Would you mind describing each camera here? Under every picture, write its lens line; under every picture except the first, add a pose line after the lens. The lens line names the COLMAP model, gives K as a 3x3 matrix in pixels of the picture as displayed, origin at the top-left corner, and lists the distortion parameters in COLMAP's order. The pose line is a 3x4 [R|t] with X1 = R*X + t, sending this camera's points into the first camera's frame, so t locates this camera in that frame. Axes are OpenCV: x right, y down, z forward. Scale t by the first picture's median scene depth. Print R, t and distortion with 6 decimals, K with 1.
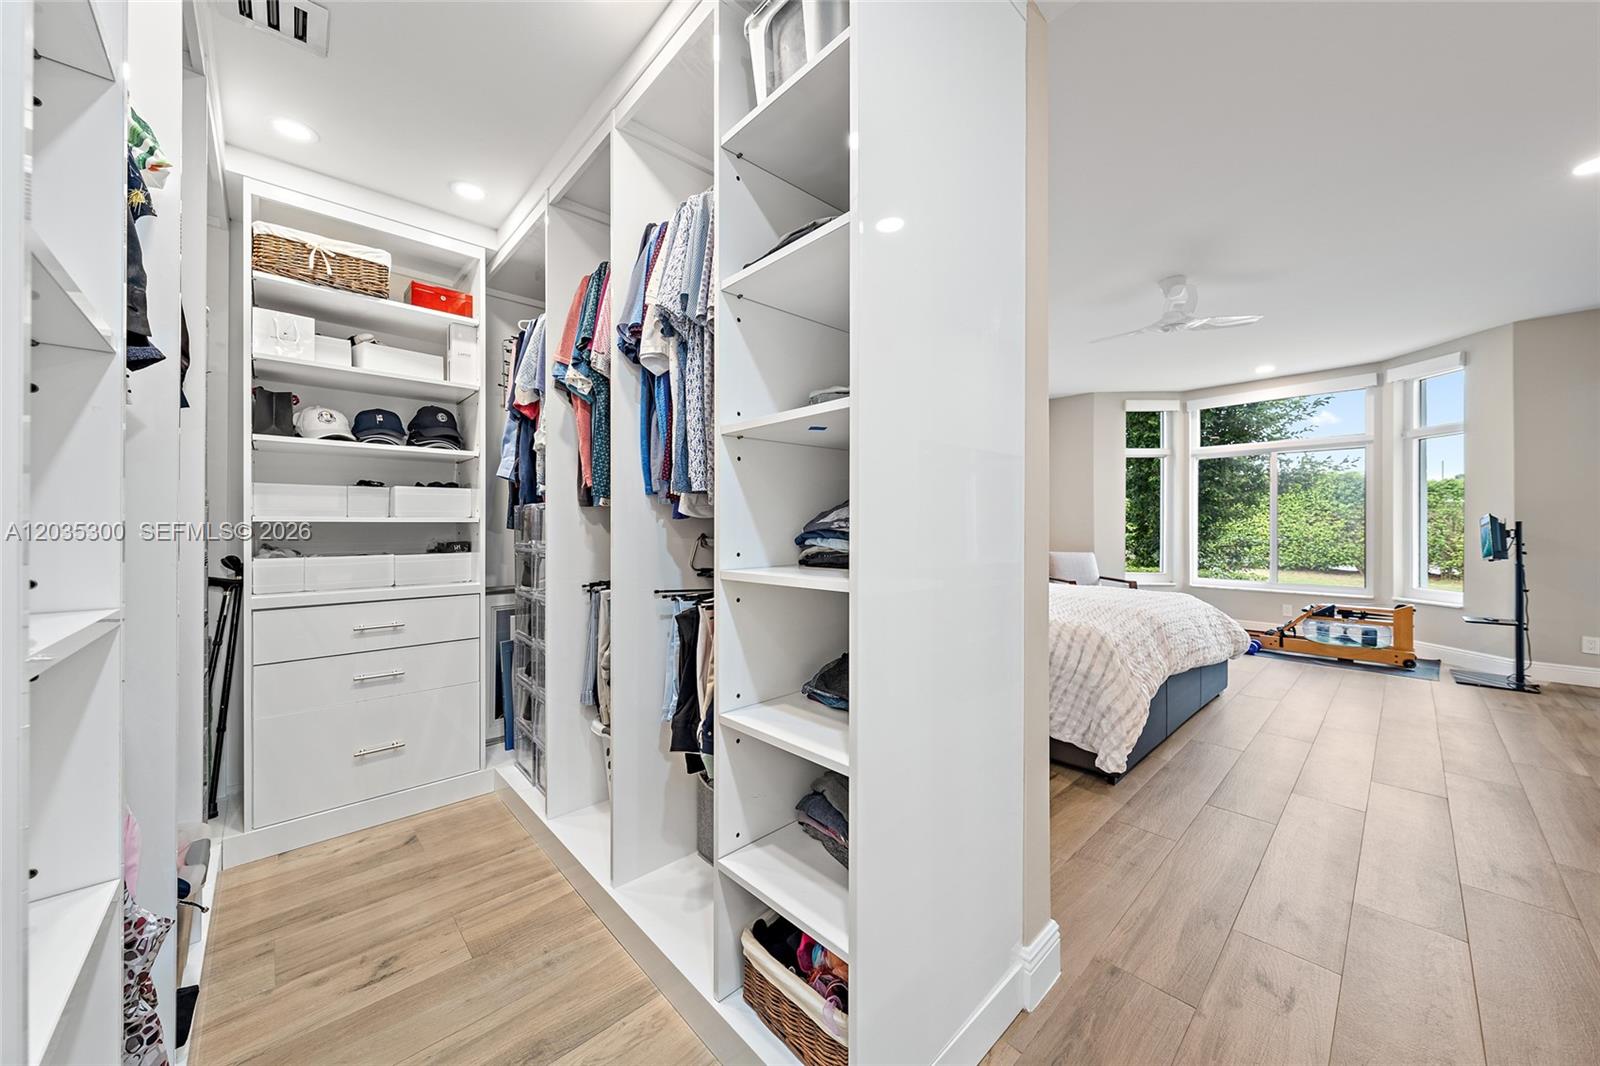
lens RADIAL K [[576.3, 0, 790.0], [0, 576.3, 526.0], [0, 0, 1]] dist [-0.004478, 0.000782]
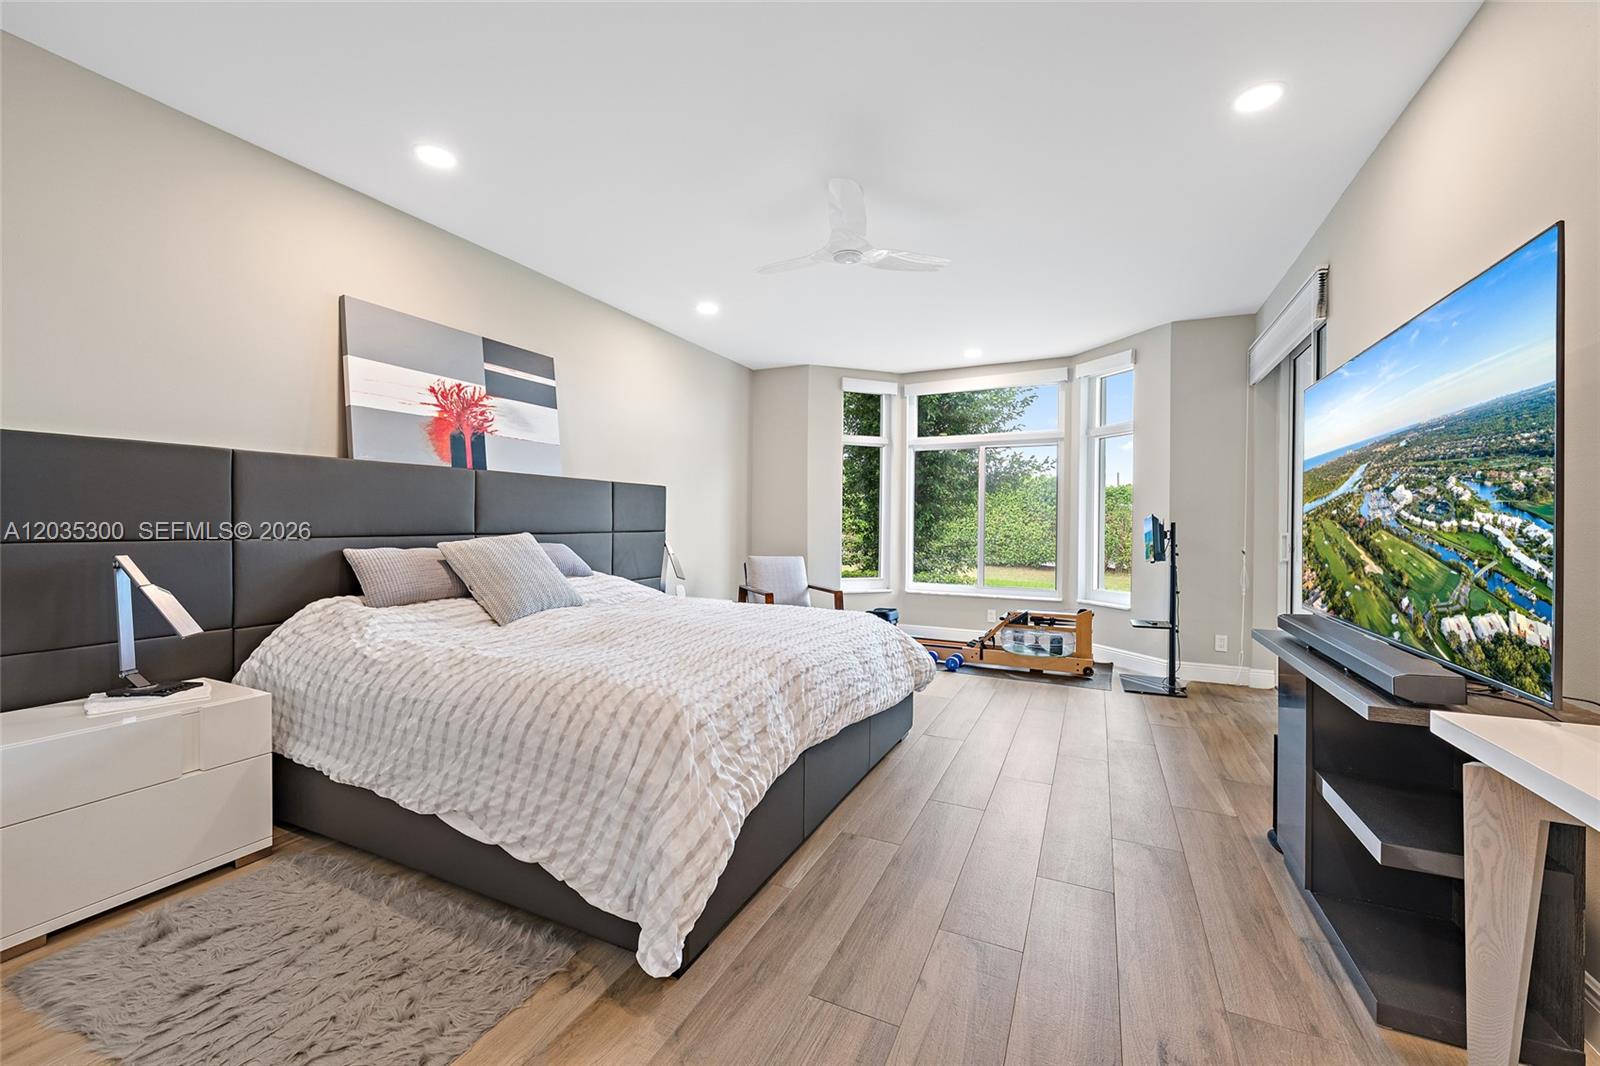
lens RADIAL K [[617.8, 0, 806.7], [0, 617.8, 532.8], [0, 0, 1]] dist [-0.004455, -0.000356]
pose [[0.927451, 0.001226, 0.373944, 0.258090], [-0.006837, 0.999883, 0.013680, -0.000123], [-0.373883, -0.015244, 0.927351, 0.224269]]
